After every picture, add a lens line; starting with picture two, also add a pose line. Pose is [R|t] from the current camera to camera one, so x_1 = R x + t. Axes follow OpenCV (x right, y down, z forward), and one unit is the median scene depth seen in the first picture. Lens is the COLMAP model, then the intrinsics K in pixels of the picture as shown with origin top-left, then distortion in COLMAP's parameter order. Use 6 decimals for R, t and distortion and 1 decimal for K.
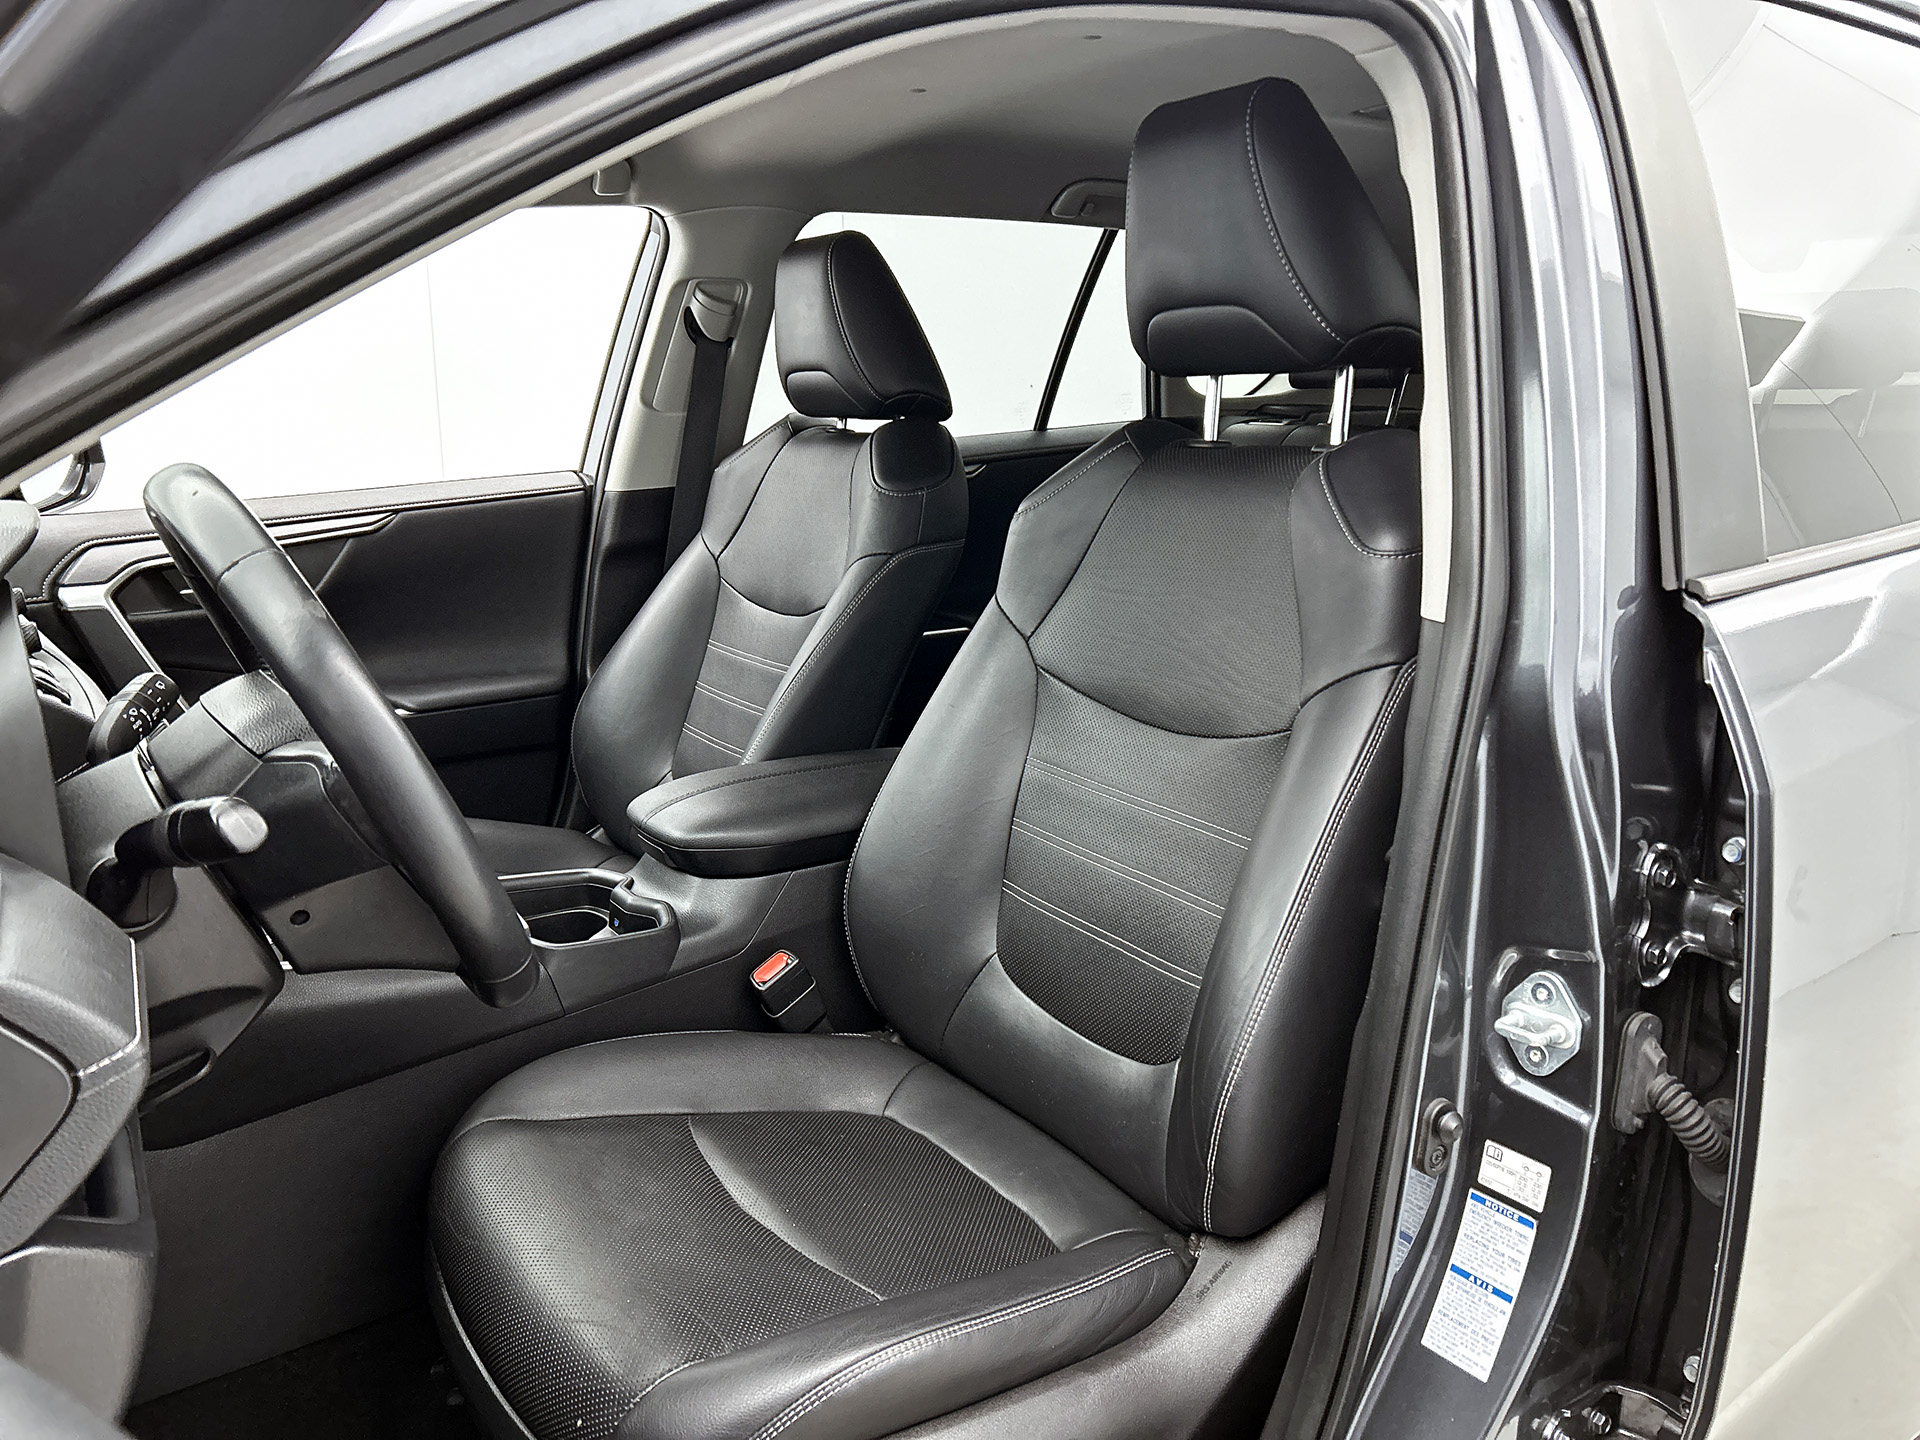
lens RADIAL K [[1443.0, 0, 975.6], [0, 1443.0, 722.3], [0, 0, 1]] dist [0.159966, -0.236009]
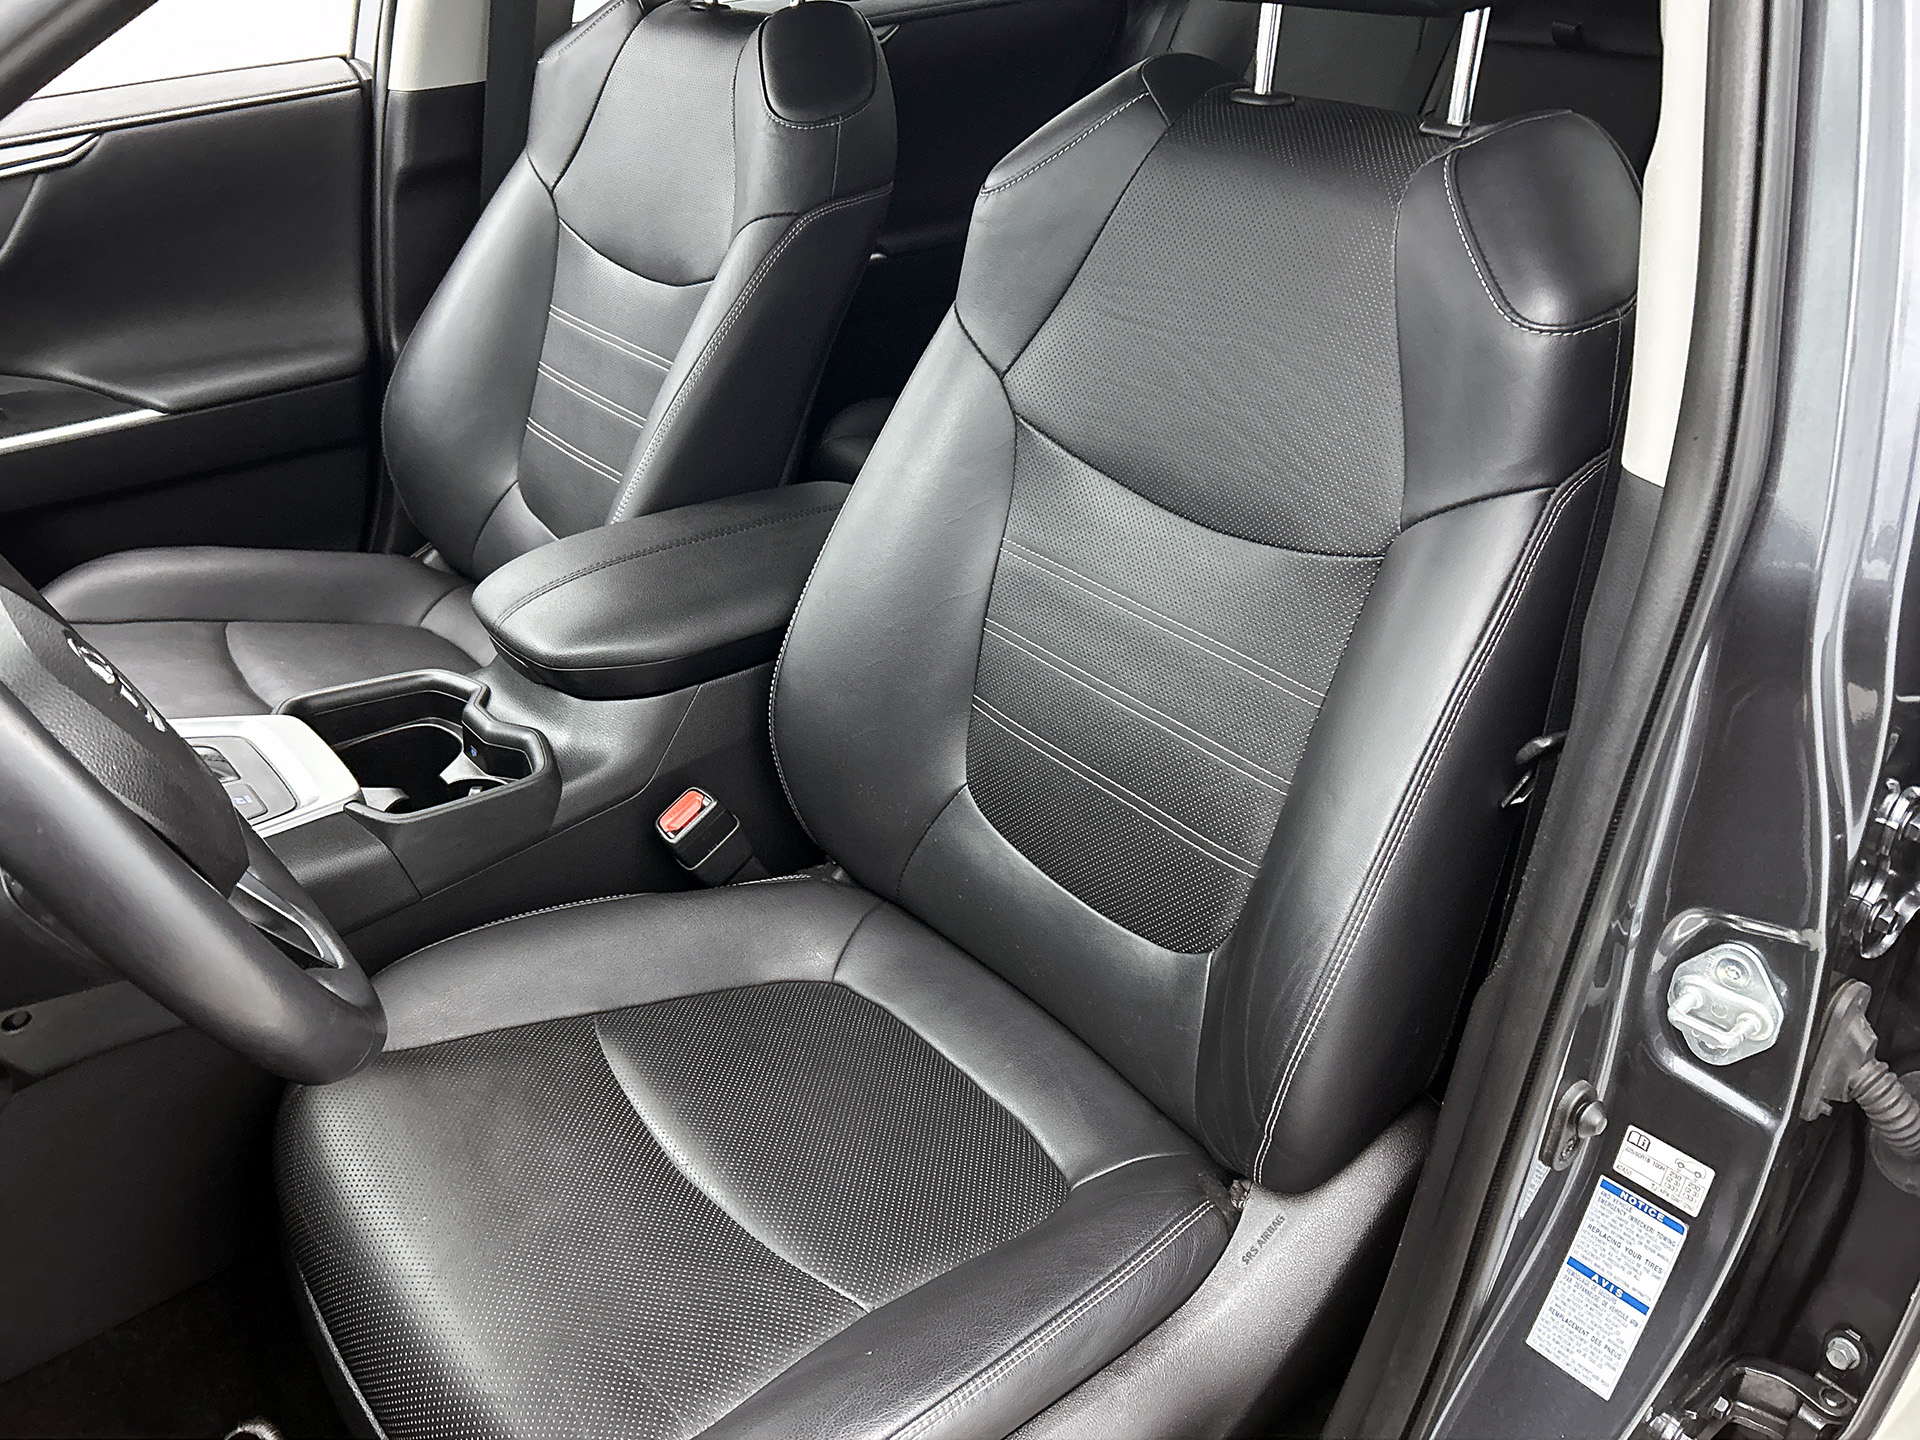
lens RADIAL K [[1593.1, 0, 971.1], [0, 1593.1, 715.8], [0, 0, 1]] dist [0.054978, -0.017738]
pose [[0.997282, -0.031048, 0.066817, -0.045464], [0.011214, 0.960273, 0.278836, -0.135501], [-0.072820, -0.277329, 0.958011, 0.199028]]
